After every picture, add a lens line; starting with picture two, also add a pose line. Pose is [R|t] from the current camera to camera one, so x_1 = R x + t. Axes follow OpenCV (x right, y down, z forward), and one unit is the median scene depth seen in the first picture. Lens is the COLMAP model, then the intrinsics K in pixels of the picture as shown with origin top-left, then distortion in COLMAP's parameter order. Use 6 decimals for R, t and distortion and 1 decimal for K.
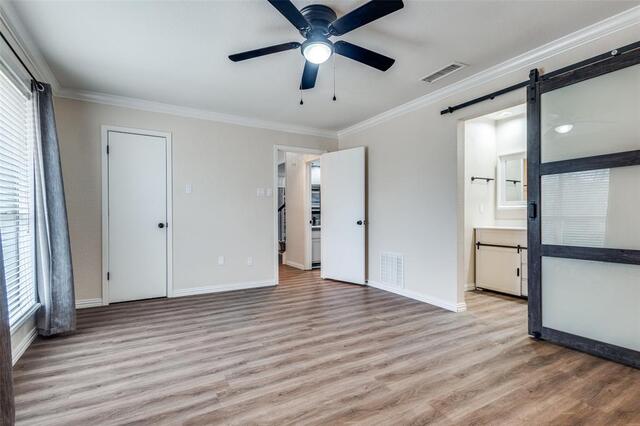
lens RADIAL K [[311.1, 0, 317.7], [0, 311.1, 214.1], [0, 0, 1]] dist [0.003579, 0.000306]
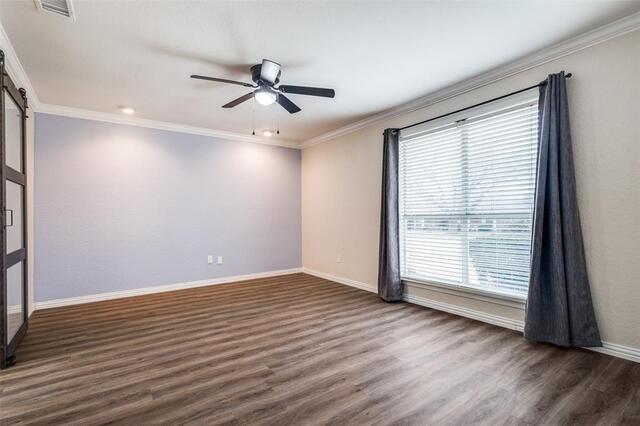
lens RADIAL K [[311.1, 0, 318.9], [0, 311.1, 214.9], [0, 0, 1]] dist [0.003579, 0.000306]
pose [[-0.995684, 0.014218, -0.091717, -0.083751], [0.015220, 0.999832, -0.010242, 0.003836], [0.091556, -0.011593, -0.995732, 1.908191]]
